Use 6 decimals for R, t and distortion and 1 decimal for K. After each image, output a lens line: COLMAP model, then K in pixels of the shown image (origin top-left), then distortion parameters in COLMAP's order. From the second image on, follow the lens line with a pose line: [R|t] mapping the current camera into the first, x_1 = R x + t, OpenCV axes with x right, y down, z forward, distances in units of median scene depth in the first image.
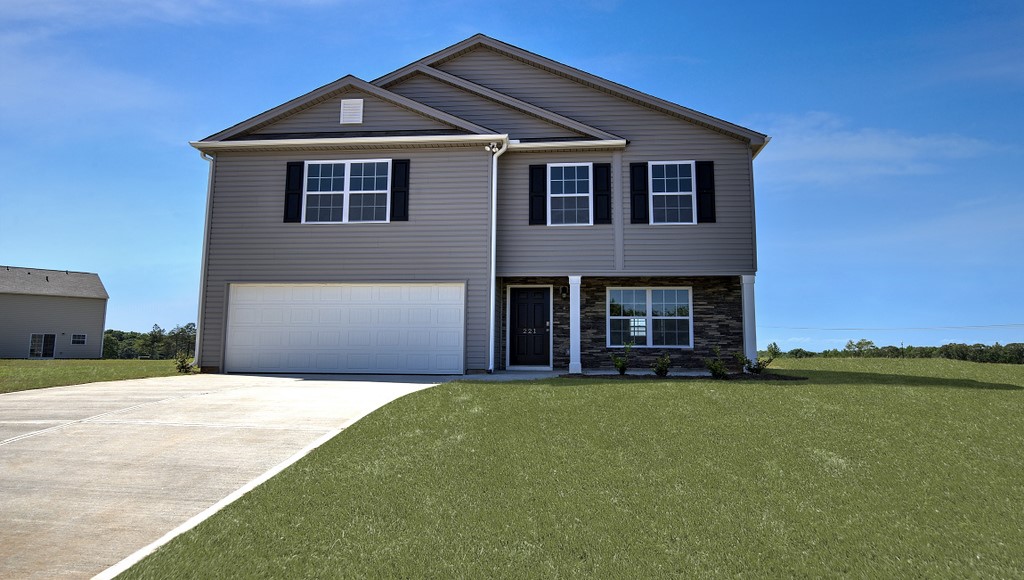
lens RADIAL K [[714.6, 0, 512.0], [0, 714.6, 290.0], [0, 0, 1]] dist [-0.001516, -0.000085]
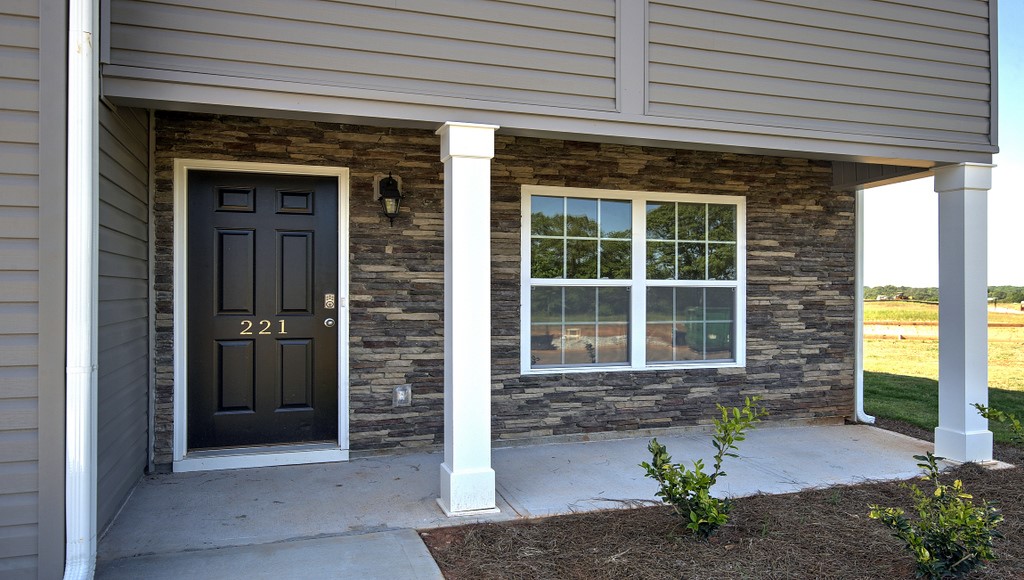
lens RADIAL K [[693.3, 0, 512.0], [0, 693.3, 290.0], [0, 0, 1]] dist [0.007302, 0.001261]
pose [[0.912584, -0.004700, 0.408862, 0.001752], [-0.035797, 0.995176, 0.091340, 0.014285], [-0.407319, -0.097992, 0.908014, 0.724719]]
